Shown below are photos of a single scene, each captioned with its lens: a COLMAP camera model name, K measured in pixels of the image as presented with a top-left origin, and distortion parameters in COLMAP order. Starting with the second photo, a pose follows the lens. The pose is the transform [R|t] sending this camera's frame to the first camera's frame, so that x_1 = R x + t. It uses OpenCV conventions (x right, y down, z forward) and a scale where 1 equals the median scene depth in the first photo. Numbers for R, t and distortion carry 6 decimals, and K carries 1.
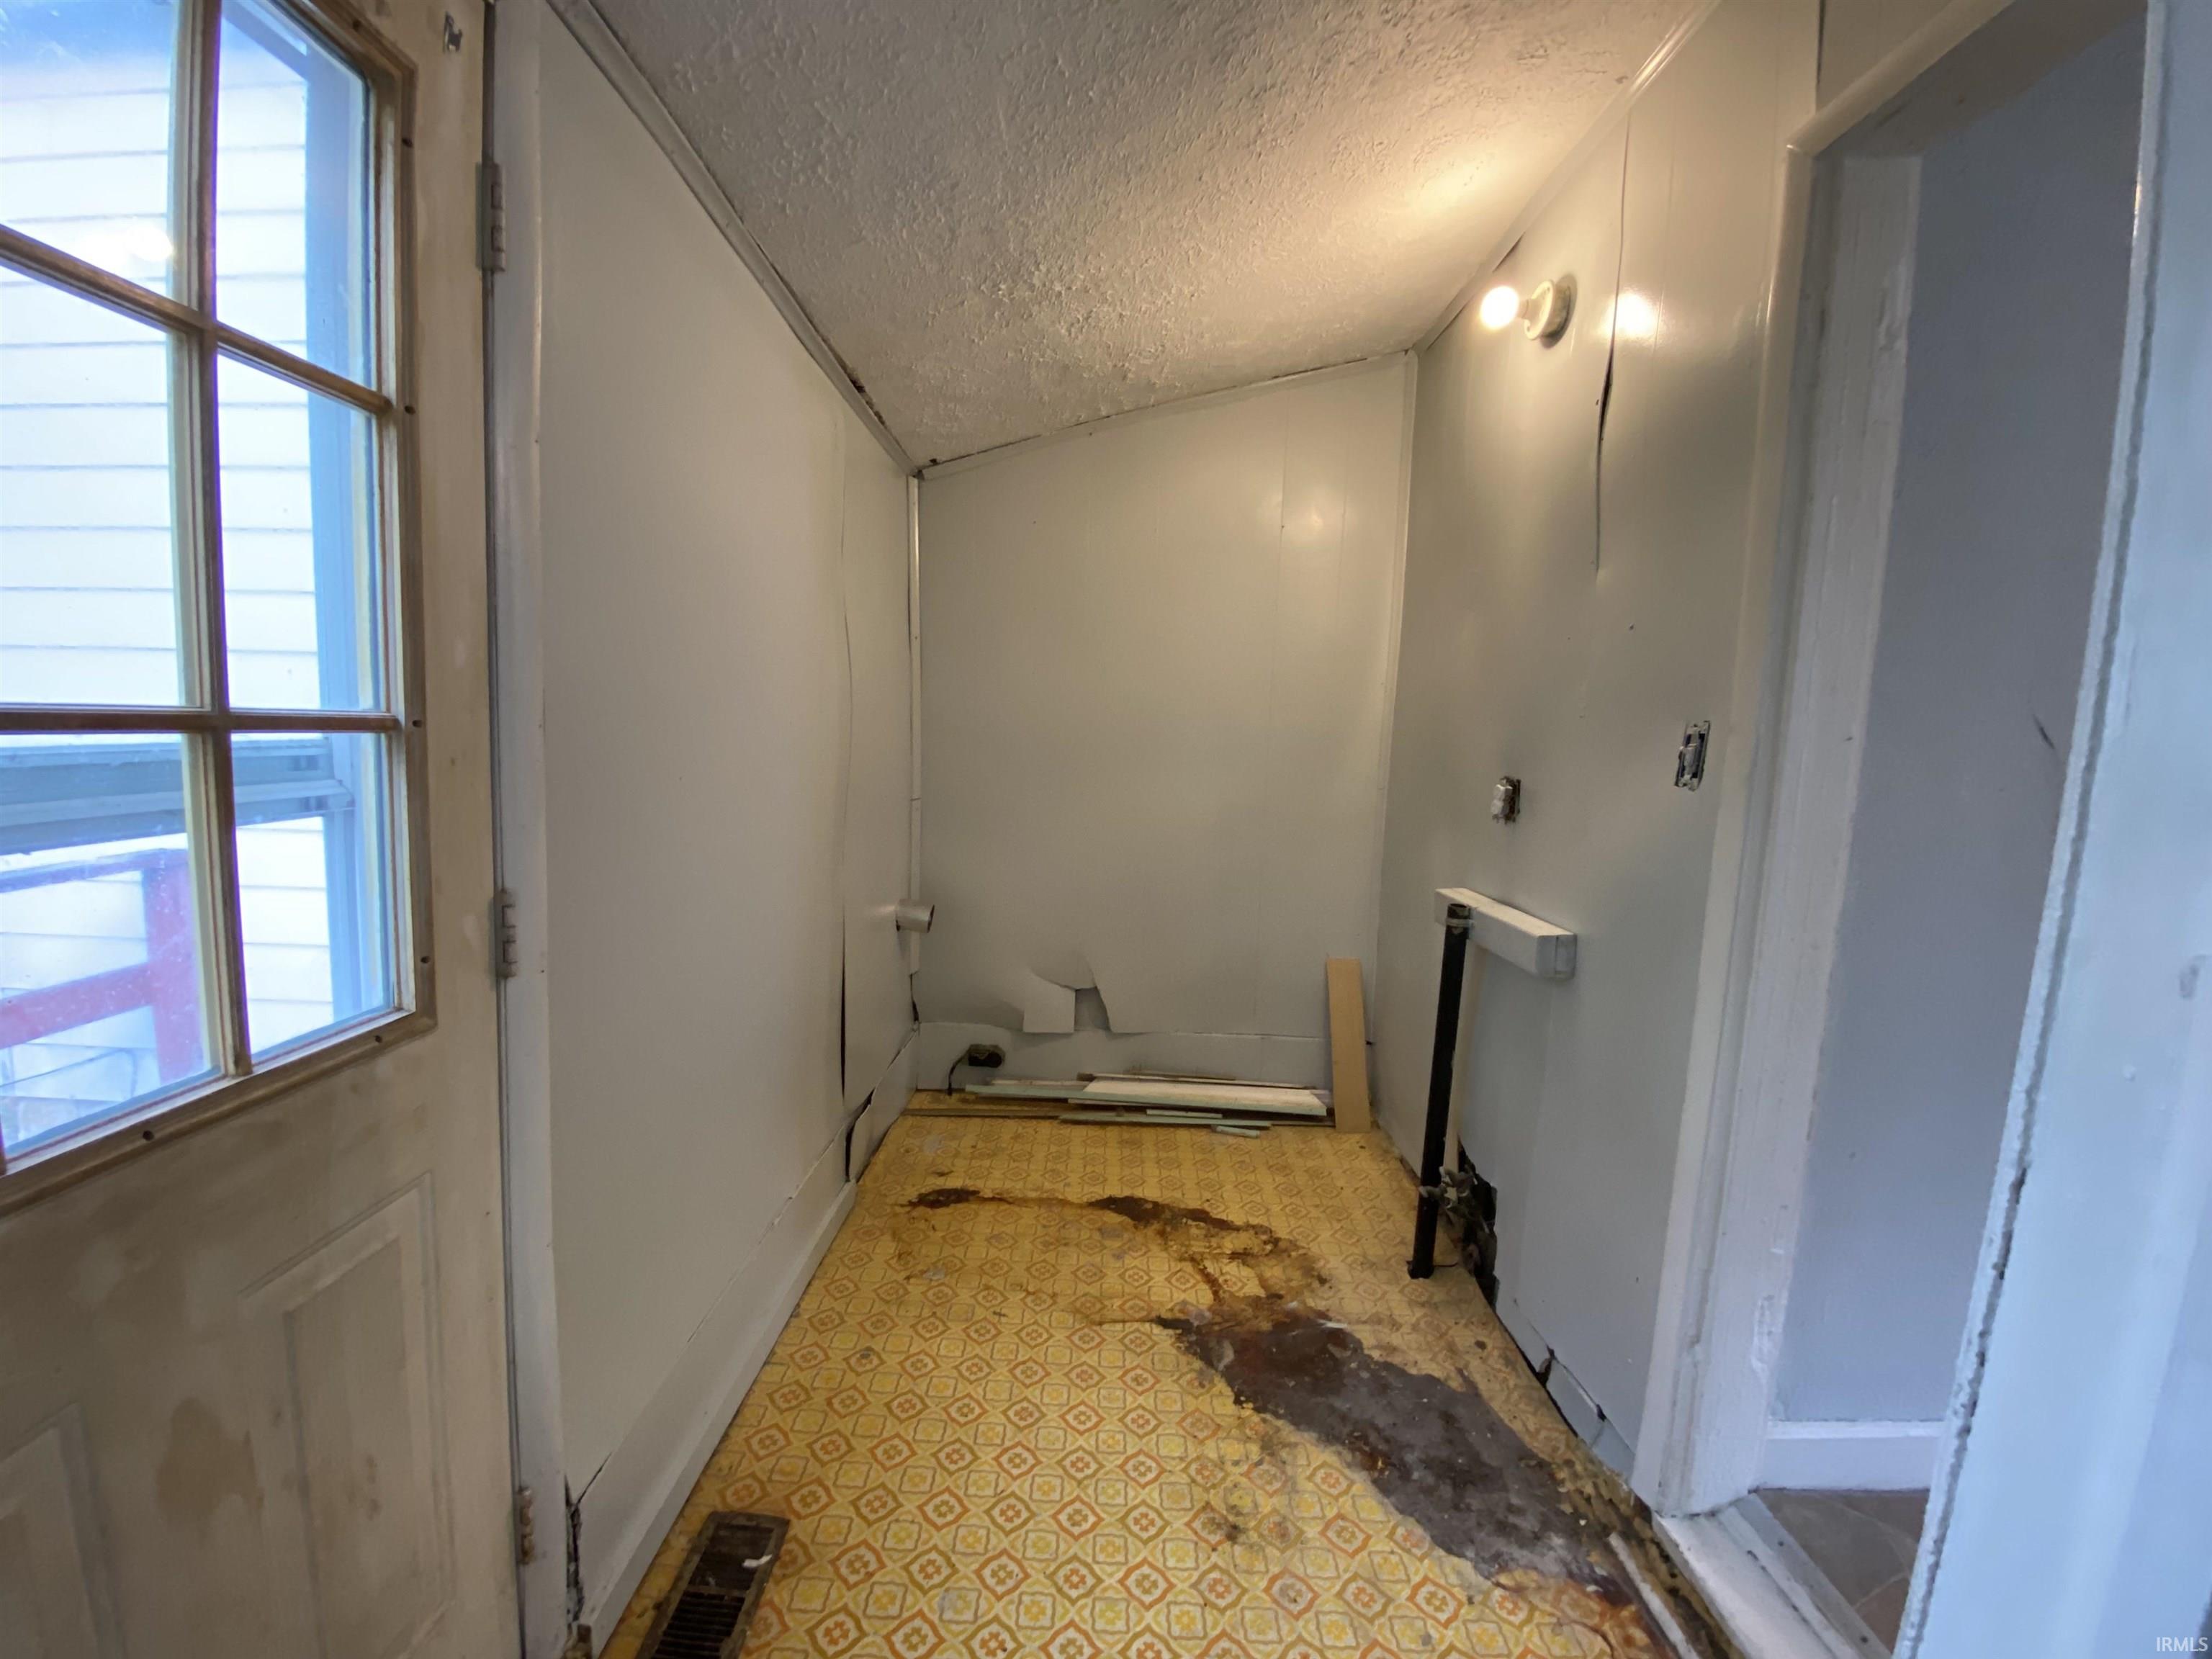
lens RADIAL K [[897.5, 0, 1093.0], [0, 897.5, 820.8], [0, 0, 1]] dist [0.011205, -0.015247]
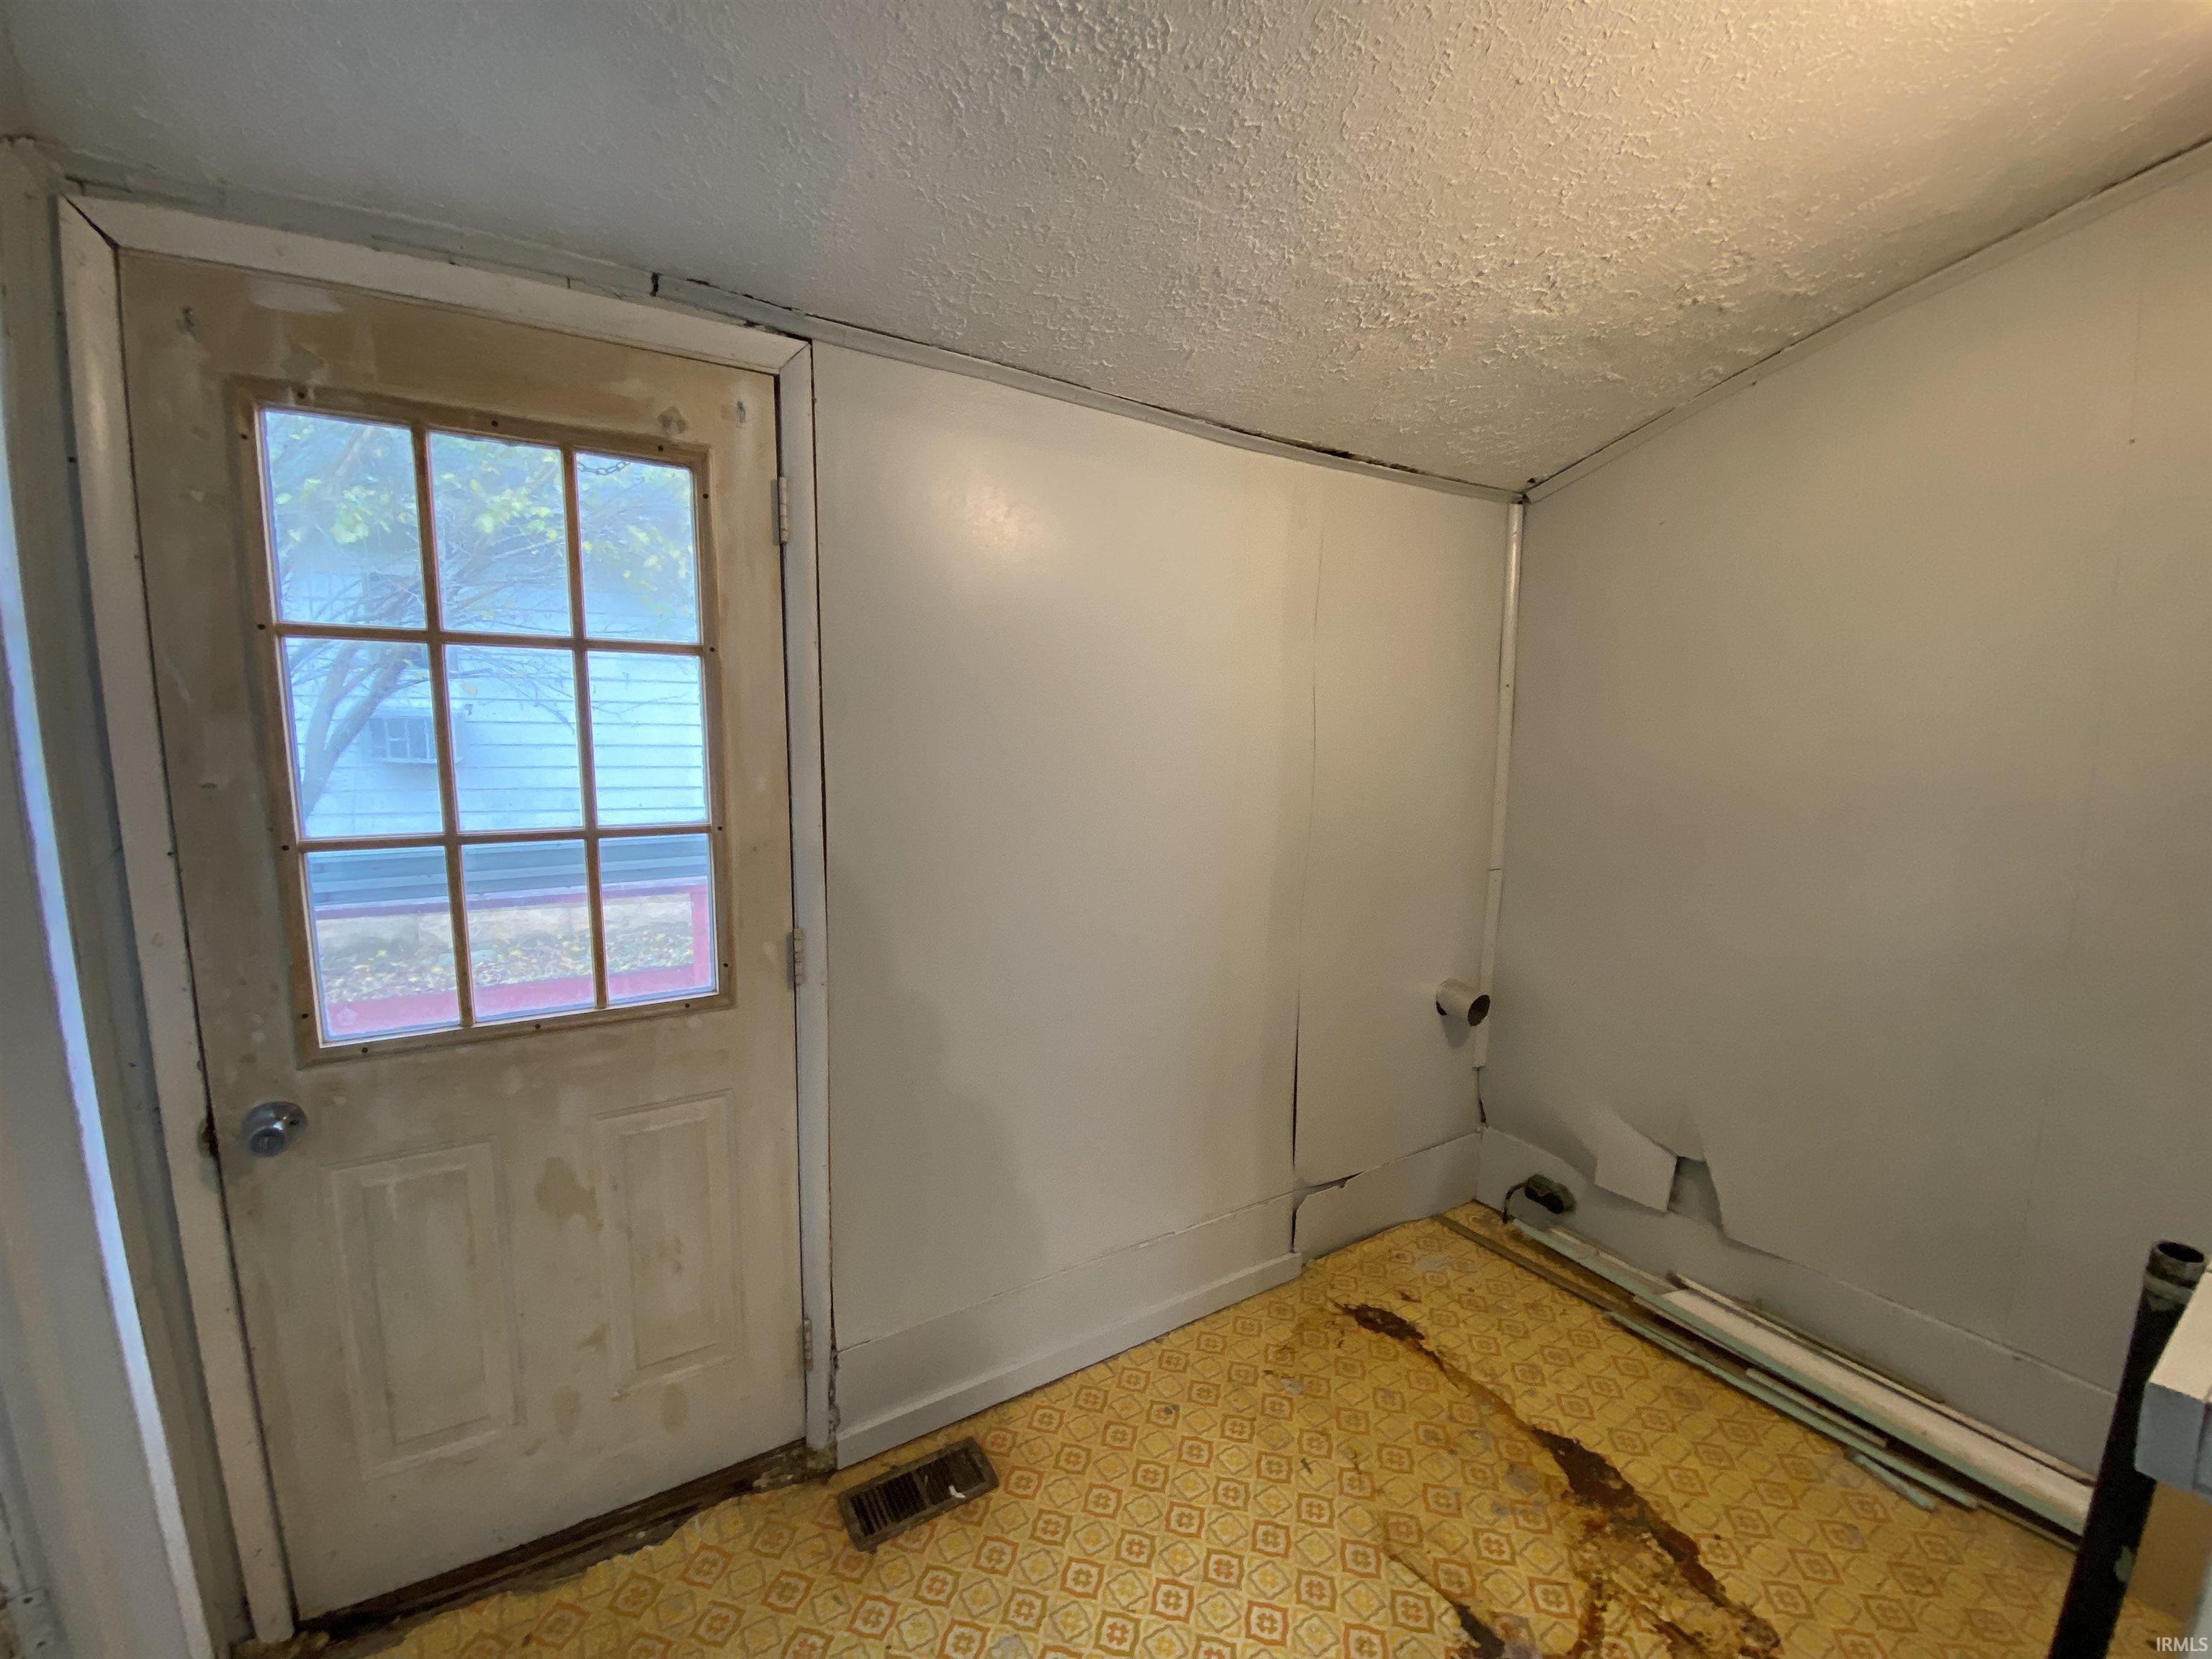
lens RADIAL K [[897.5, 0, 1108.7], [0, 897.5, 826.3], [0, 0, 1]] dist [0.011205, -0.015247]
pose [[0.551717, 0.074403, -0.830706, 0.471276], [-0.081552, 0.996053, 0.035050, -0.101467], [0.830035, 0.048408, 0.555607, 0.294277]]
